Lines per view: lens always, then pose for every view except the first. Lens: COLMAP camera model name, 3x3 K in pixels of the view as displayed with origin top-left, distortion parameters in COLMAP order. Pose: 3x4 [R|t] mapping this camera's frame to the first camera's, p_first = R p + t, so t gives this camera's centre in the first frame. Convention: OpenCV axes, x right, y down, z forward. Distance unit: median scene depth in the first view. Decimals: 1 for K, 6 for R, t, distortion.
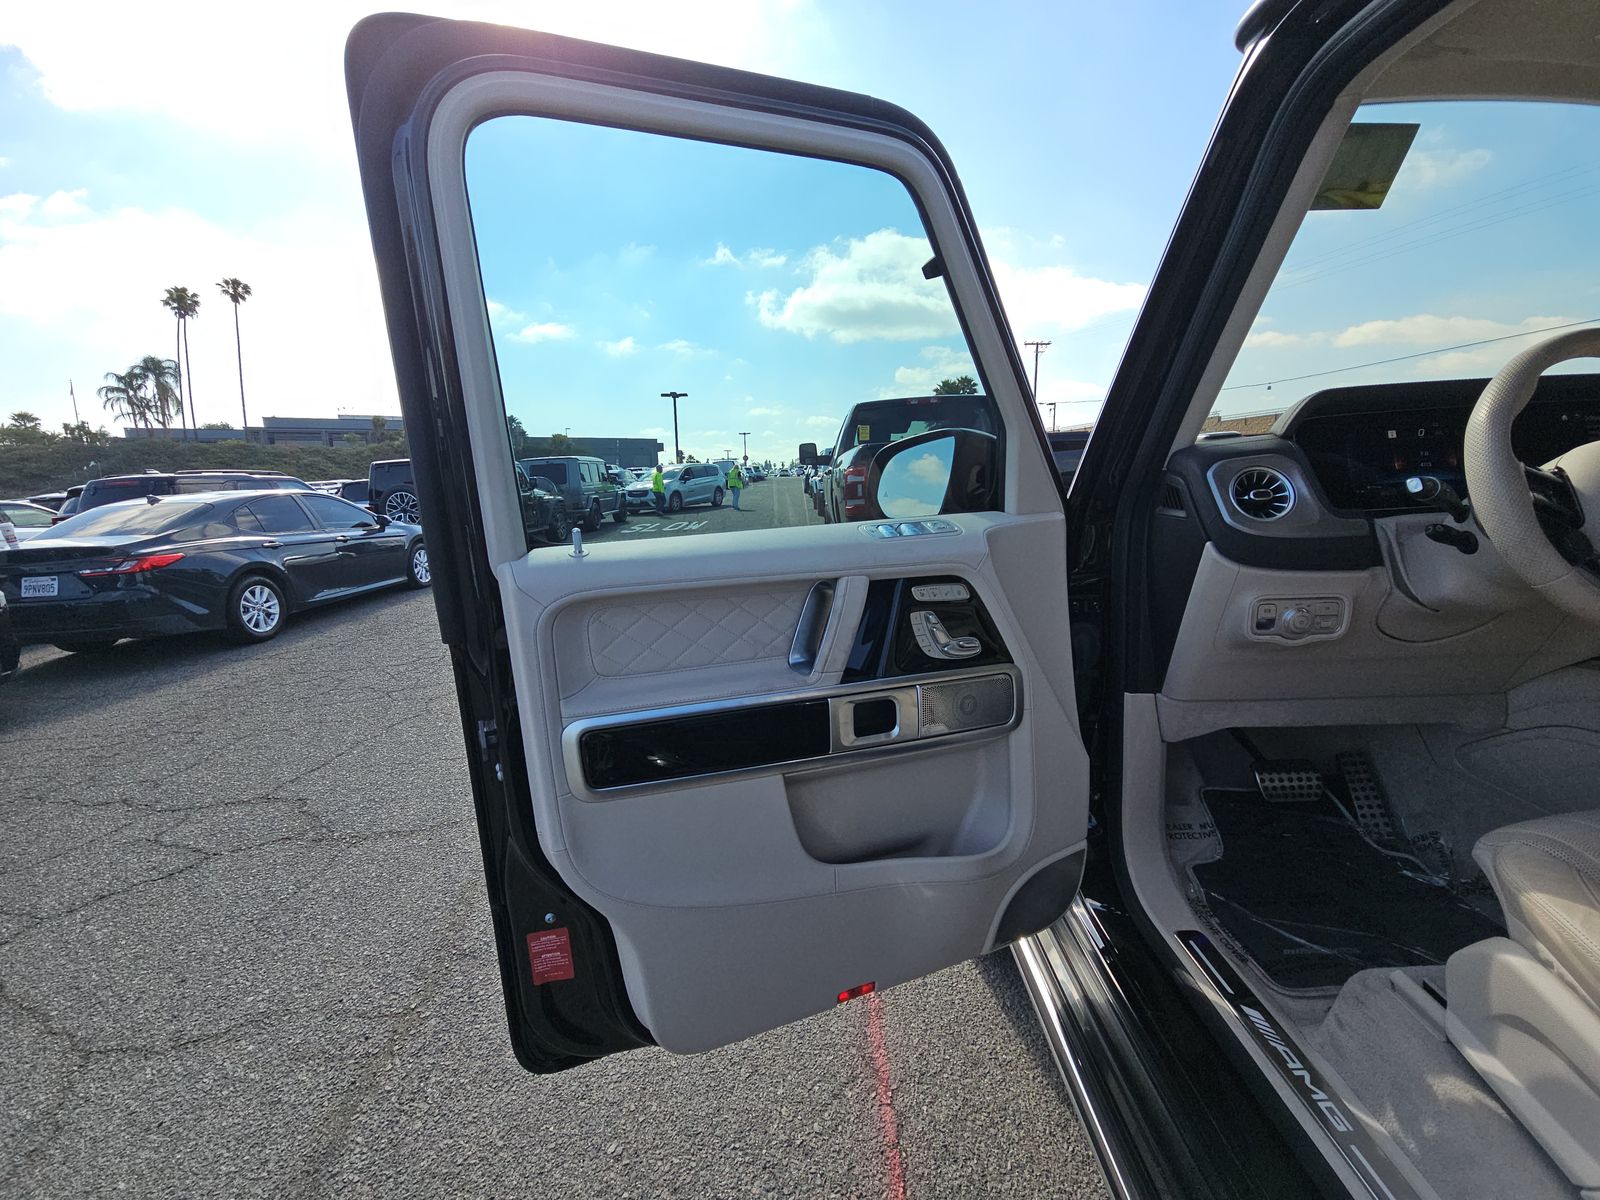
lens RADIAL K [[647.6, 0, 807.1], [0, 647.6, 596.1], [0, 0, 1]] dist [-0.007656, -0.001523]
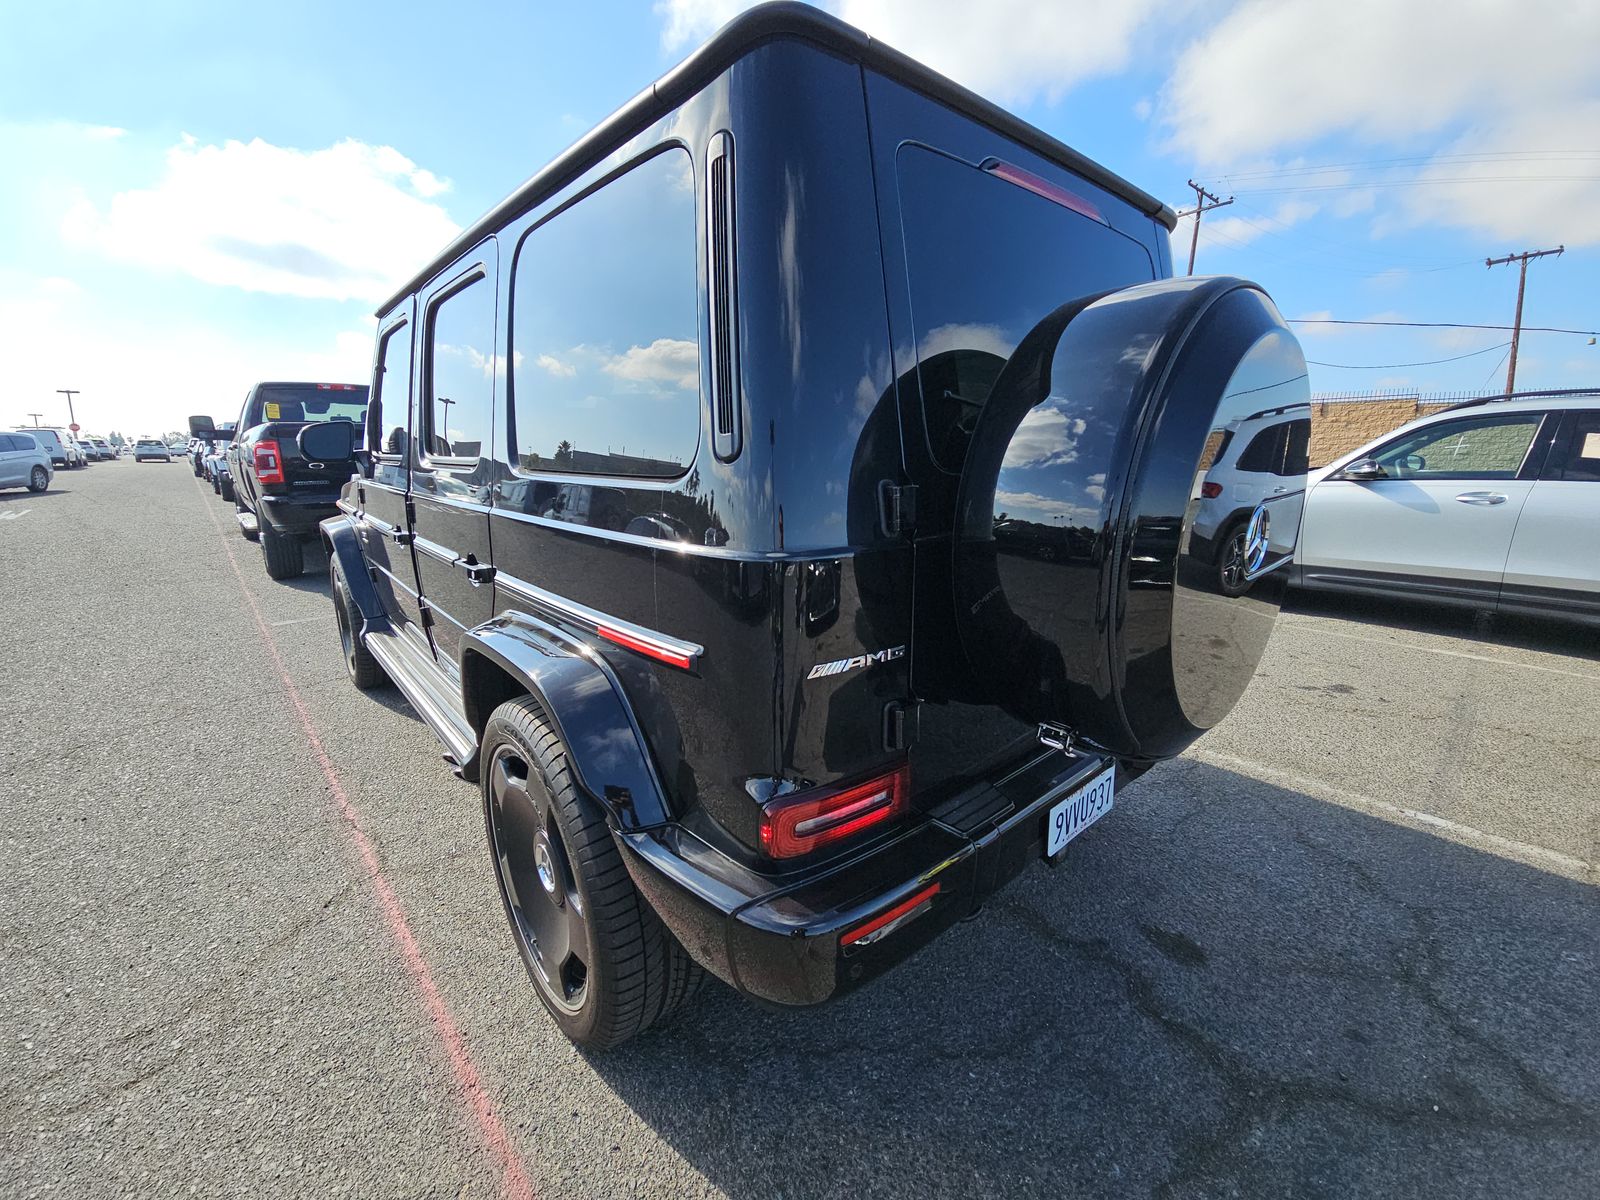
lens RADIAL K [[647.6, 0, 800.3], [0, 647.6, 599.5], [0, 0, 1]] dist [-0.007656, -0.001523]
pose [[0.734926, -0.111989, 0.668836, -0.005541], [0.097515, 0.993472, 0.059194, 0.027540], [-0.671099, 0.021718, 0.741050, -0.125860]]
